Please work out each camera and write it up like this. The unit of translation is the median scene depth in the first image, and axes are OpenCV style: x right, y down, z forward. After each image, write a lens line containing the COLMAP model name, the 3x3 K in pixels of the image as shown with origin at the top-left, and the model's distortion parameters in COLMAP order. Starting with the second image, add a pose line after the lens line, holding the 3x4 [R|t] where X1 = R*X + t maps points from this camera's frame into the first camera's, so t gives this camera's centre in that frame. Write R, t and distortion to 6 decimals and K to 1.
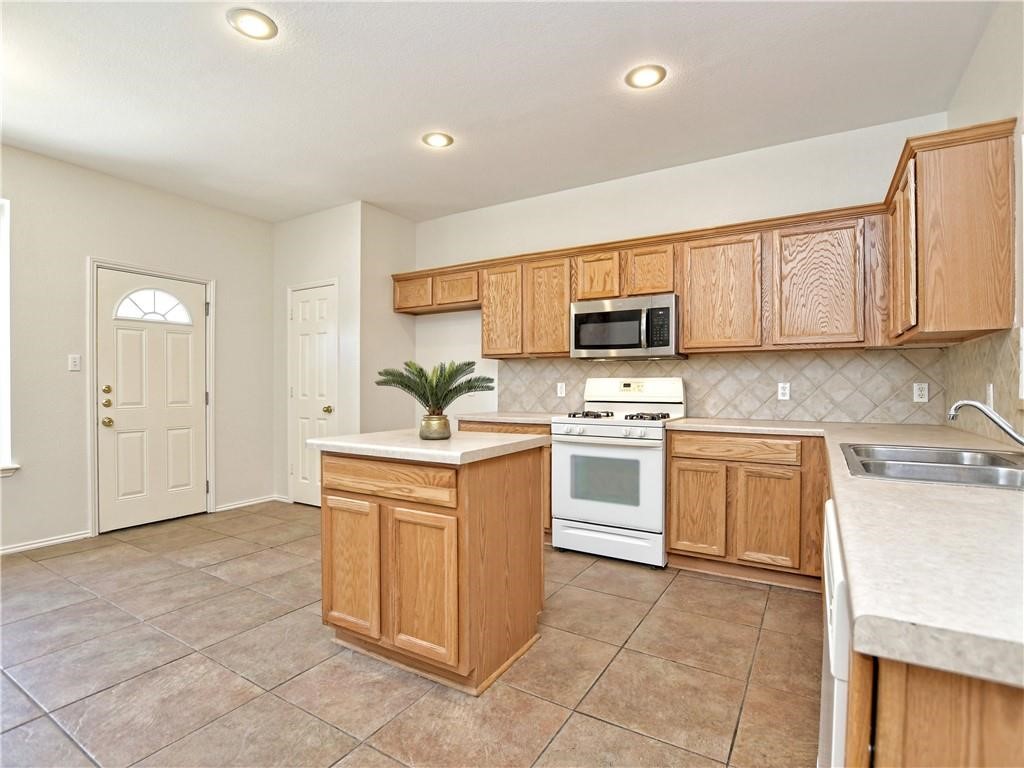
lens RADIAL K [[505.4, 0, 511.6], [0, 505.4, 390.1], [0, 0, 1]] dist [-0.035811, 0.006193]
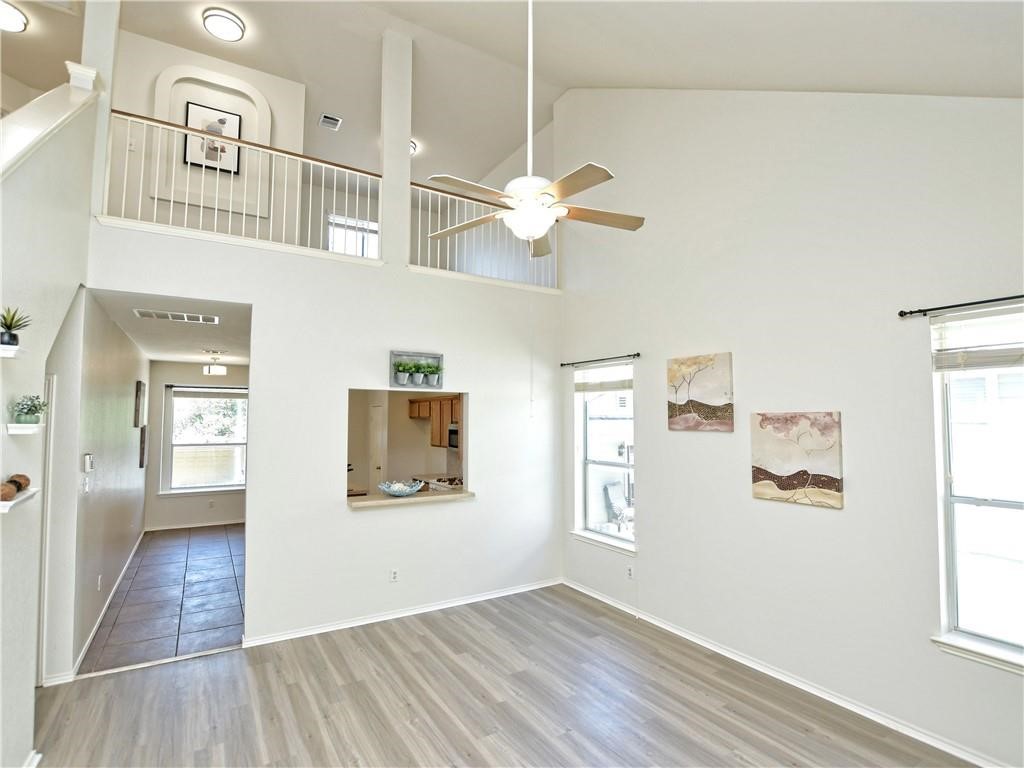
lens RADIAL K [[505.4, 0, 511.6], [0, 505.4, 390.1], [0, 0, 1]] dist [-0.035811, 0.006193]
pose [[0.890512, -0.028306, -0.454078, 1.520489], [-0.002860, 0.997695, -0.067802, -0.202671], [0.454951, 0.061677, 0.888378, -0.841204]]
